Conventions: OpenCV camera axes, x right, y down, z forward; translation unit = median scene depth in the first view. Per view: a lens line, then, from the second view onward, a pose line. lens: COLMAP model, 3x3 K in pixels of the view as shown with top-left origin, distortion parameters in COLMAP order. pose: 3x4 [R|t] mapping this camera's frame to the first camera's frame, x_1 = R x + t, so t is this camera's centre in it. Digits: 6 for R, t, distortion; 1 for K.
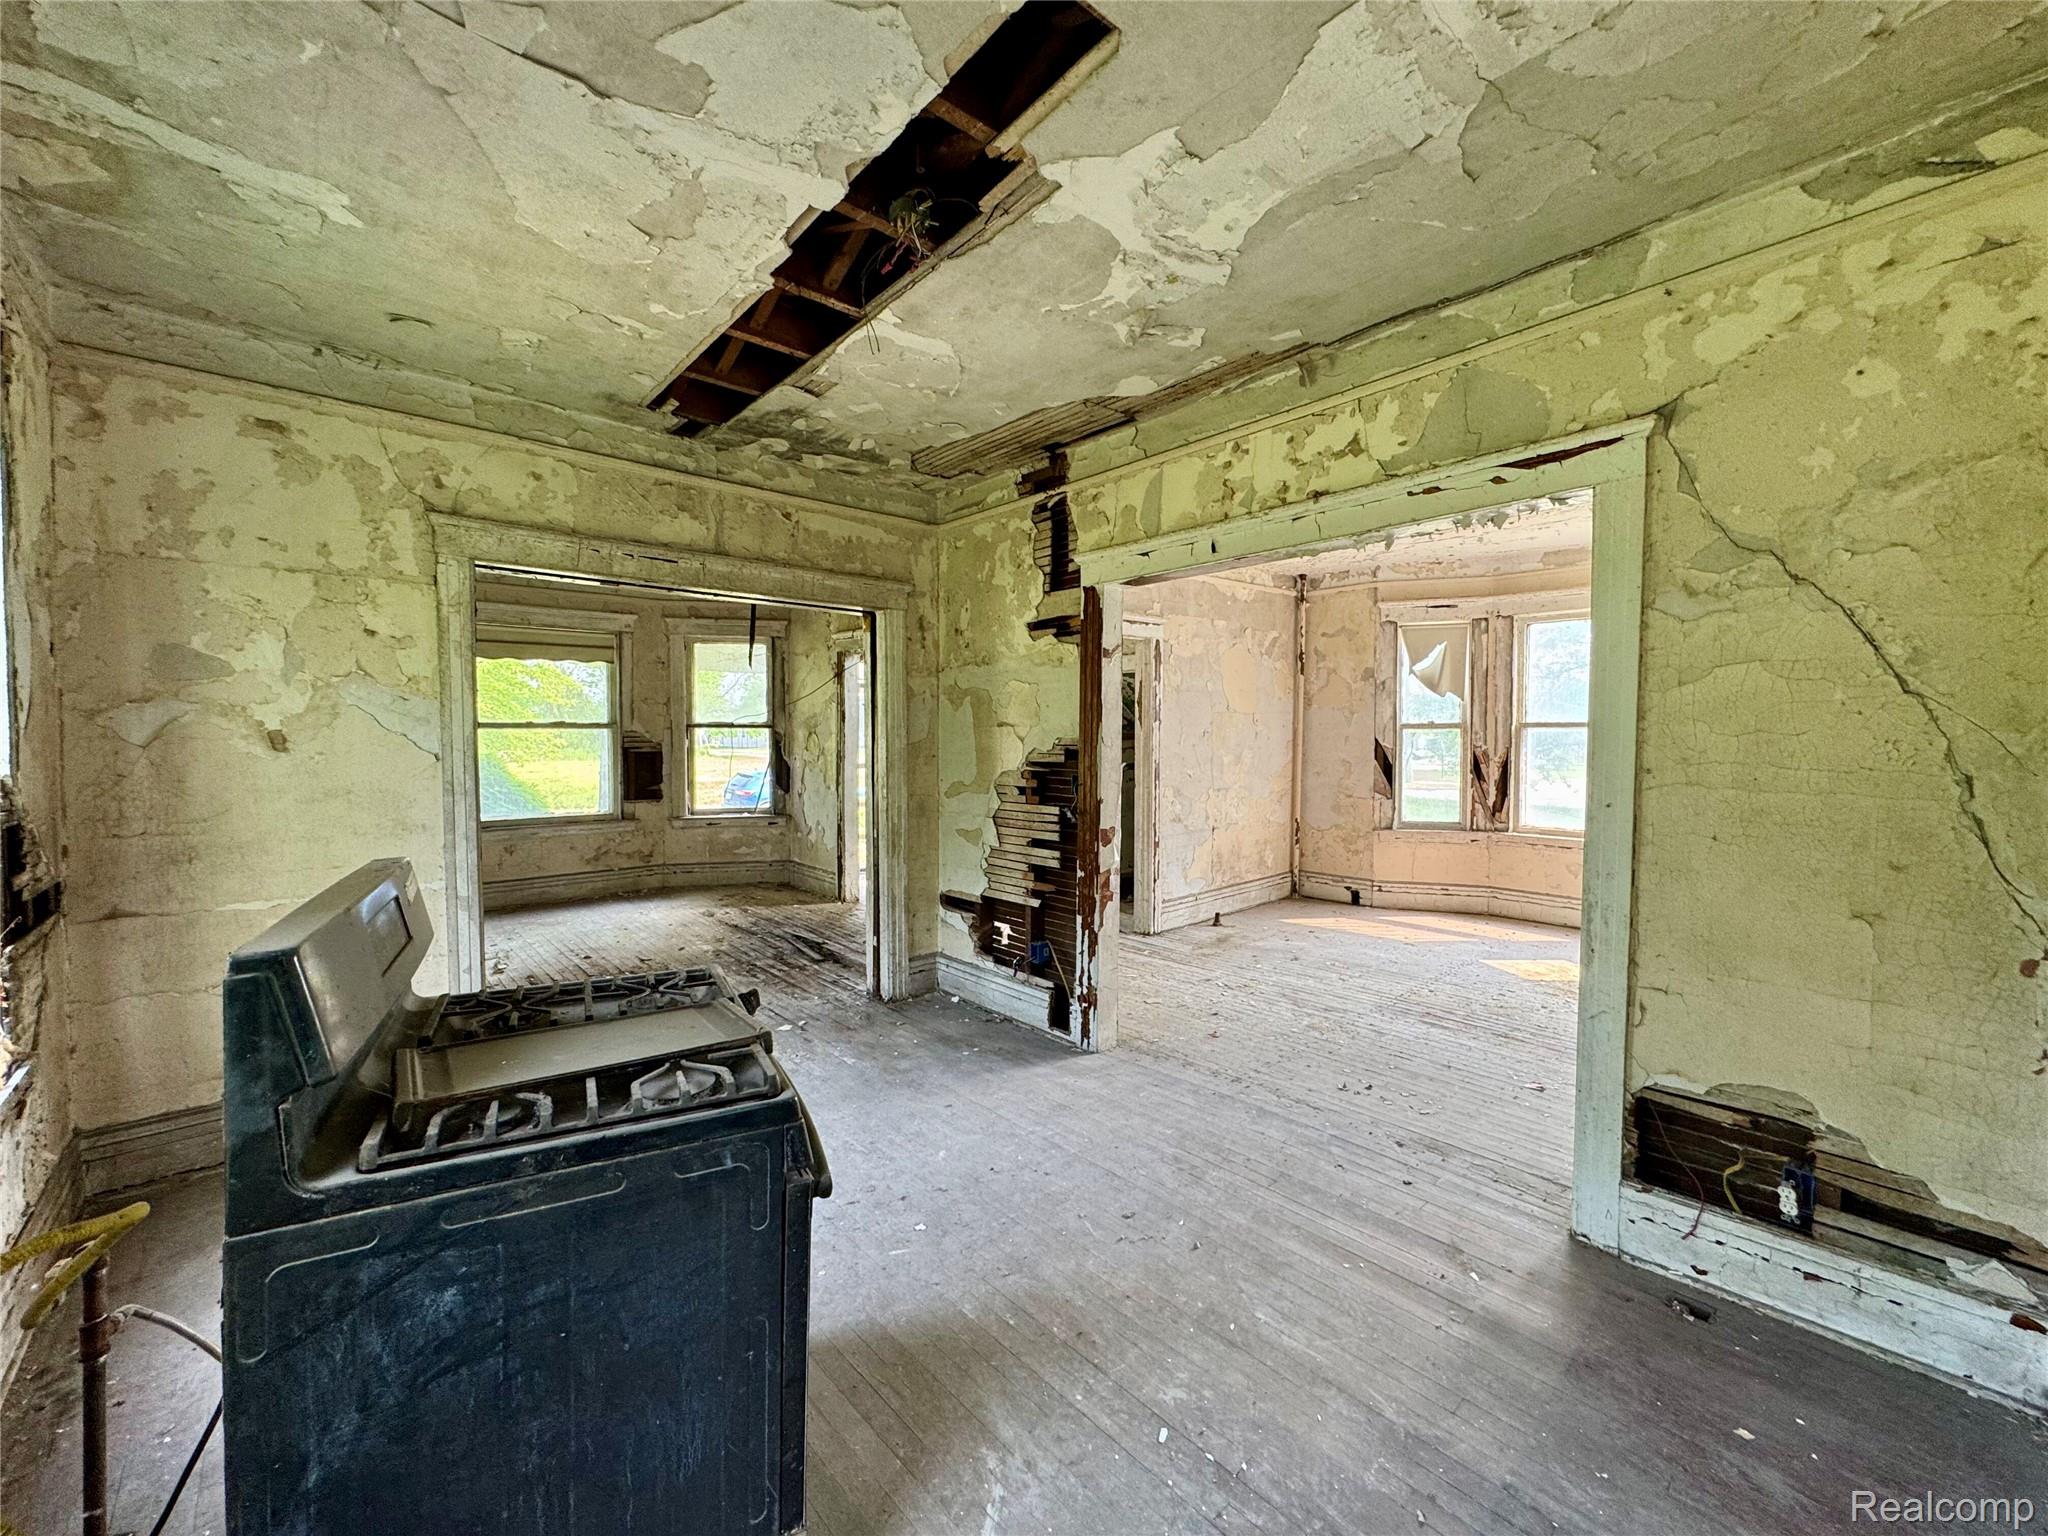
lens RADIAL K [[817.6, 0, 1022.1], [0, 817.6, 762.6], [0, 0, 1]] dist [-0.002156, 0.000094]
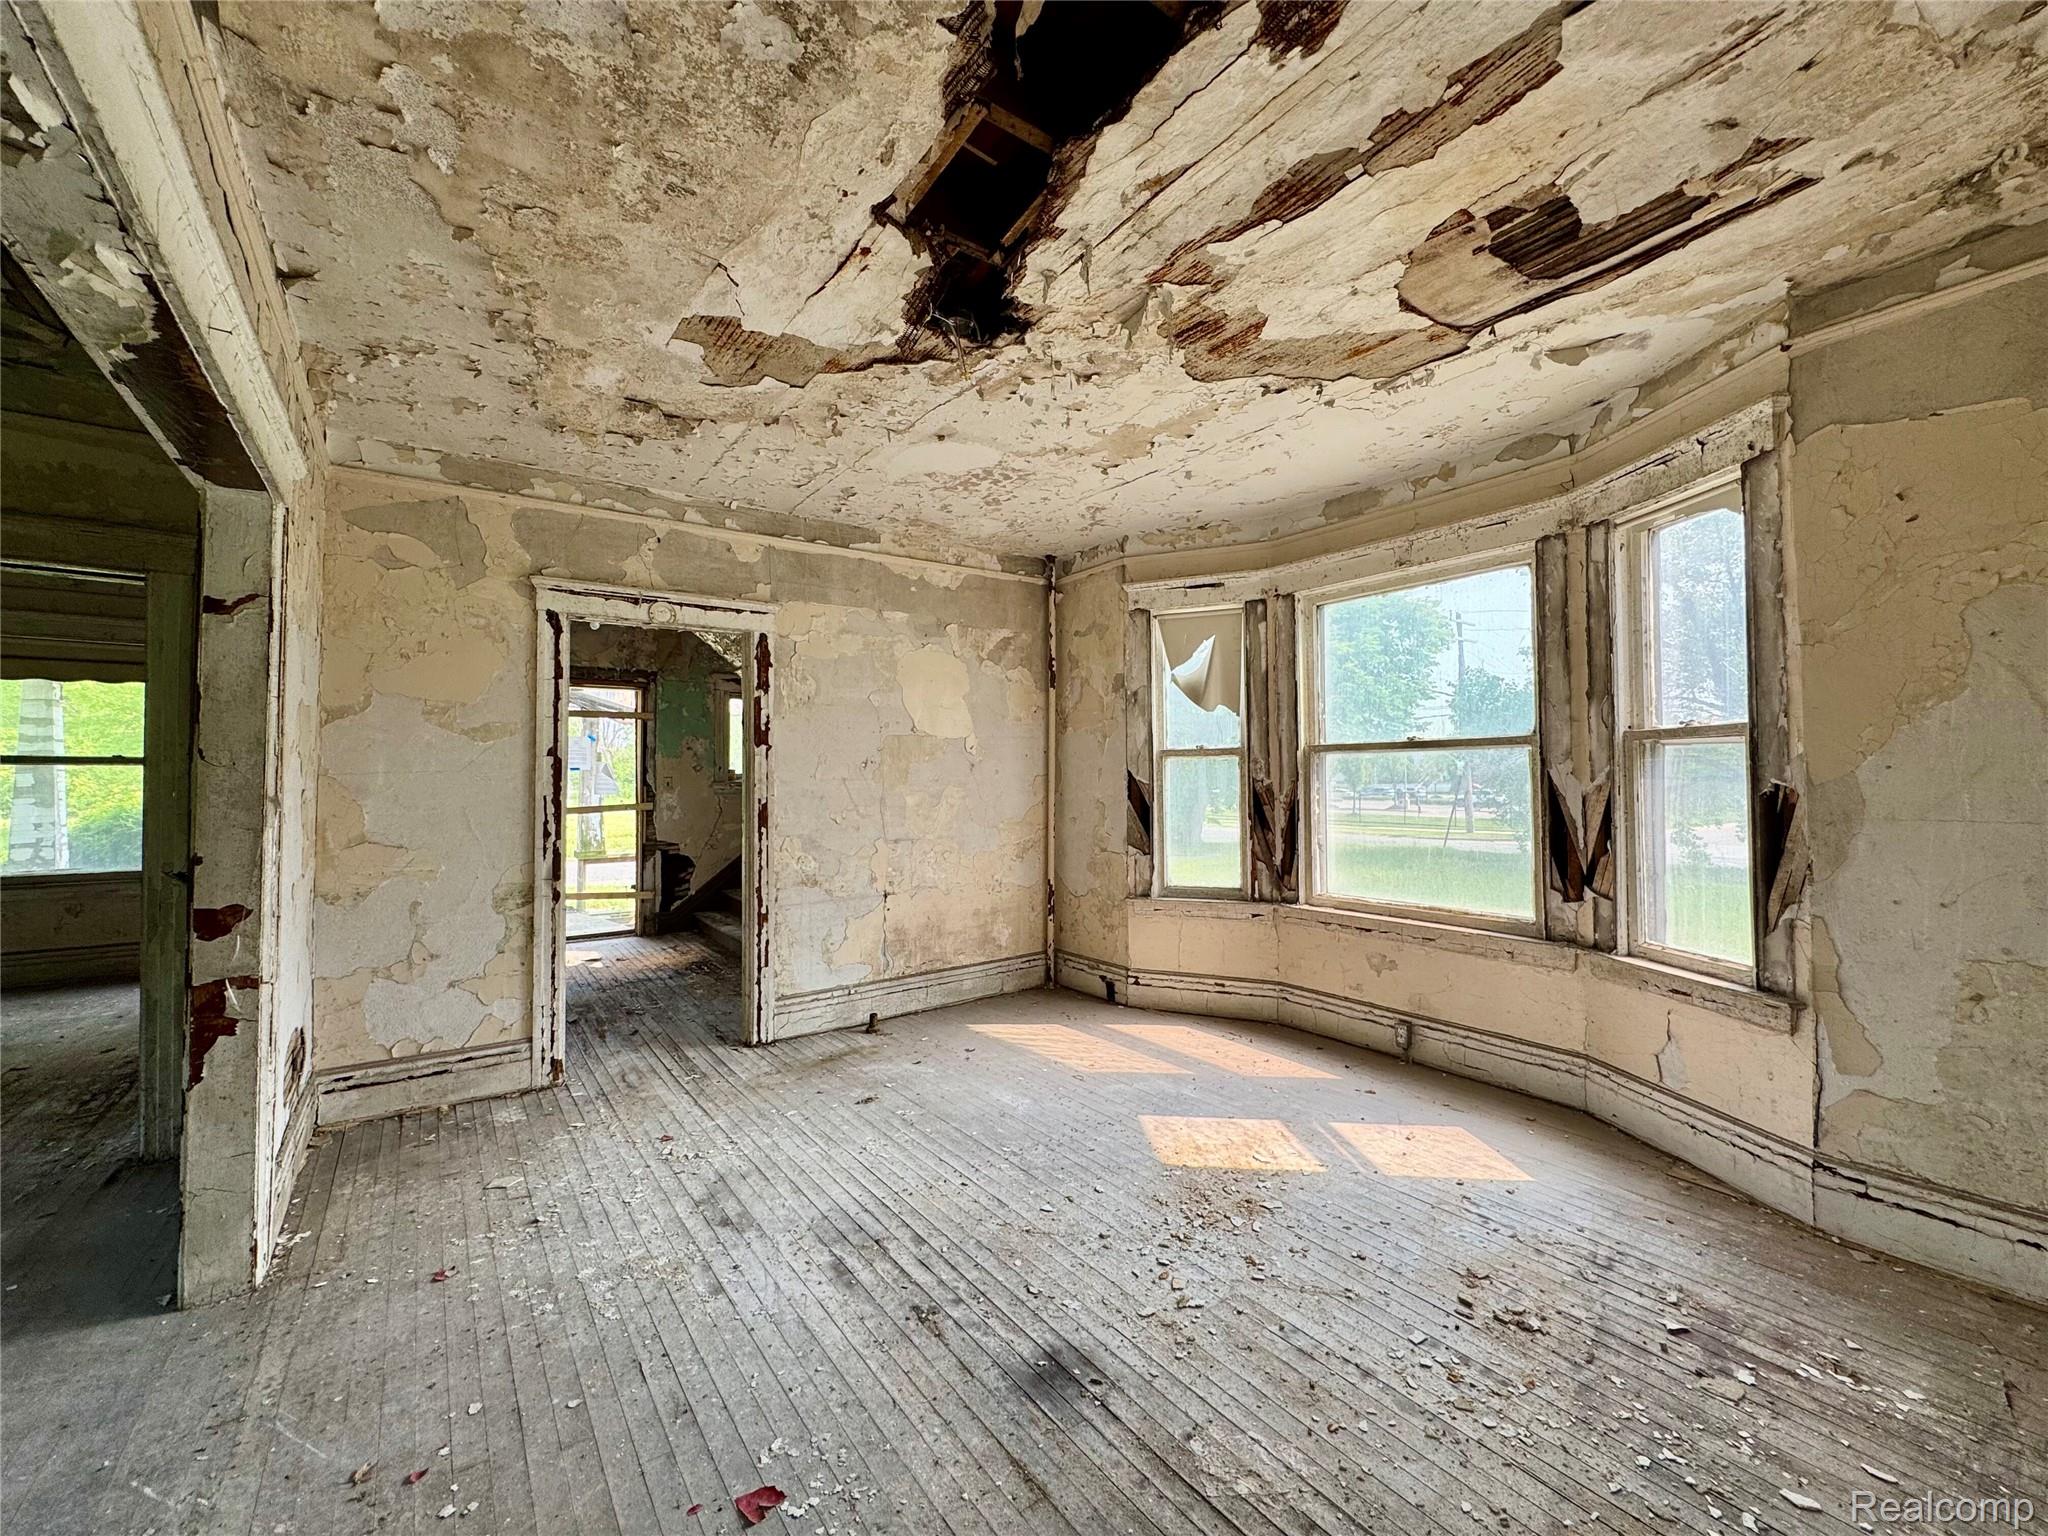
lens RADIAL K [[817.6, 0, 1019.4], [0, 817.6, 764.4], [0, 0, 1]] dist [-0.002156, 0.000094]
pose [[0.995157, -0.005873, -0.098126, 0.428187], [0.000104, 0.998276, -0.058695, 0.007740], [0.098301, 0.058401, 0.993442, 0.282823]]
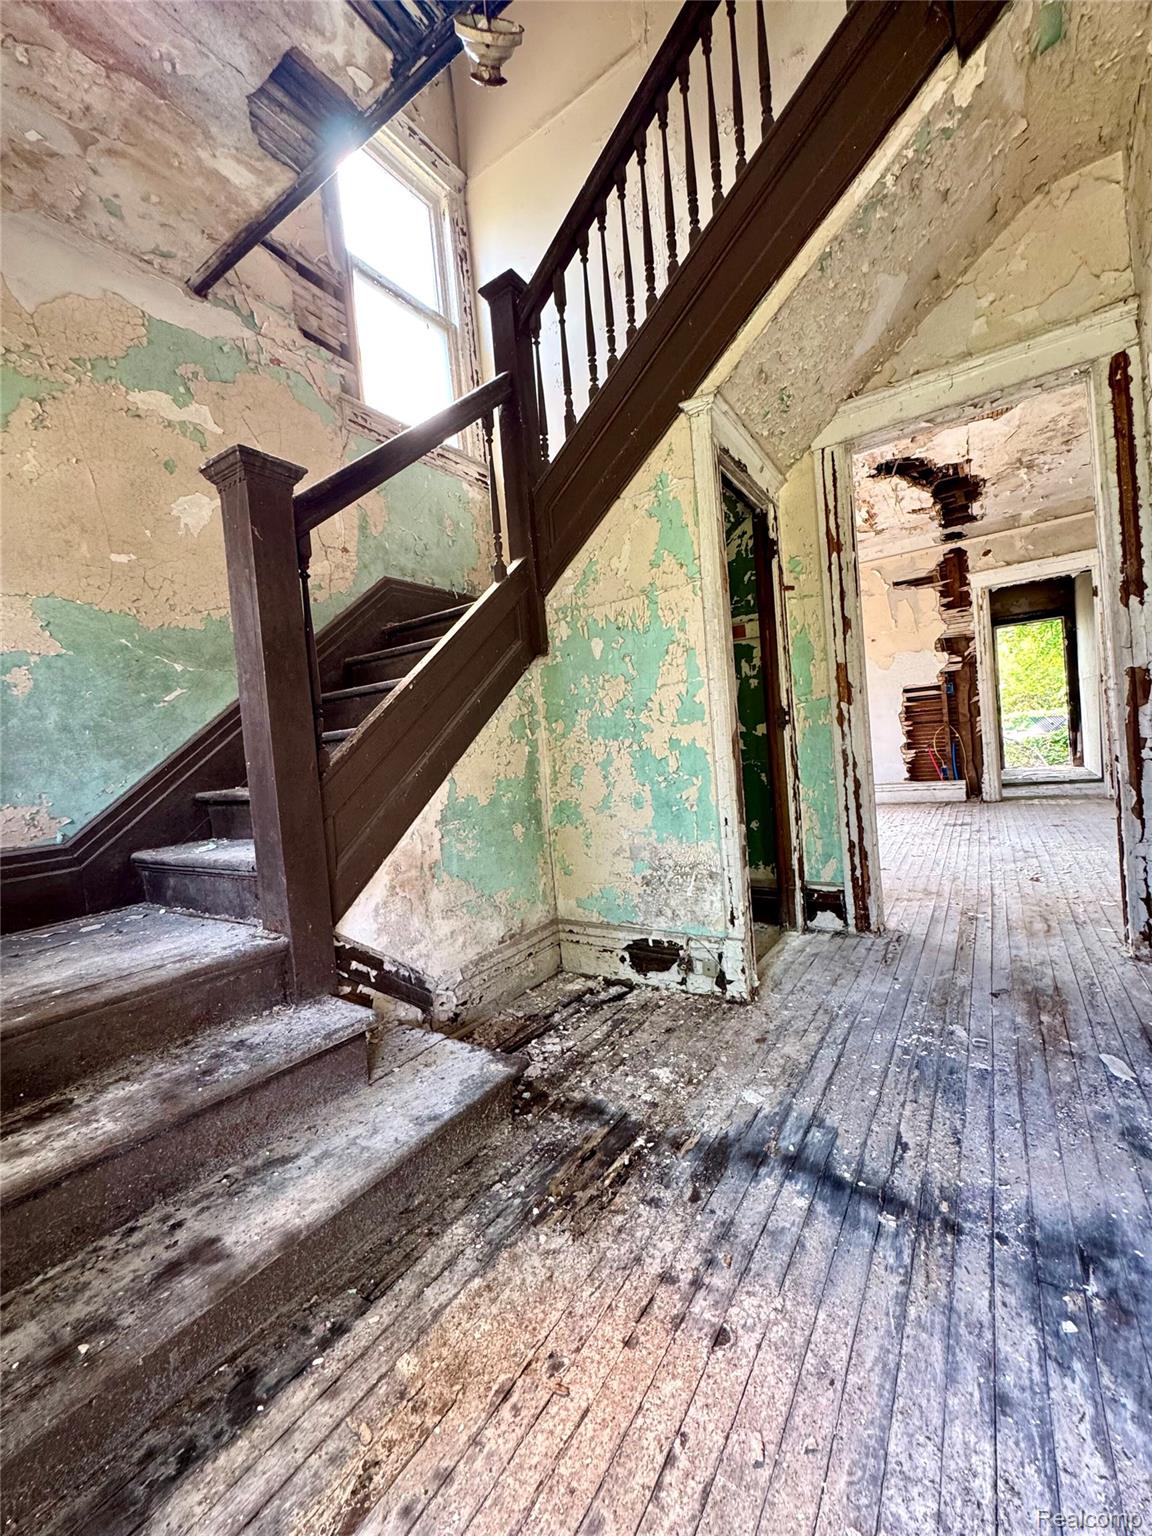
lens RADIAL K [[613.2, 0, 584.9], [0, 613.2, 764.1], [0, 0, 1]] dist [-0.002156, 0.000094]
pose [[-0.264761, -0.001881, 0.964312, -0.221882], [0.123825, 0.991653, 0.035931, 0.040477], [-0.956331, 0.128919, -0.262318, 1.236882]]
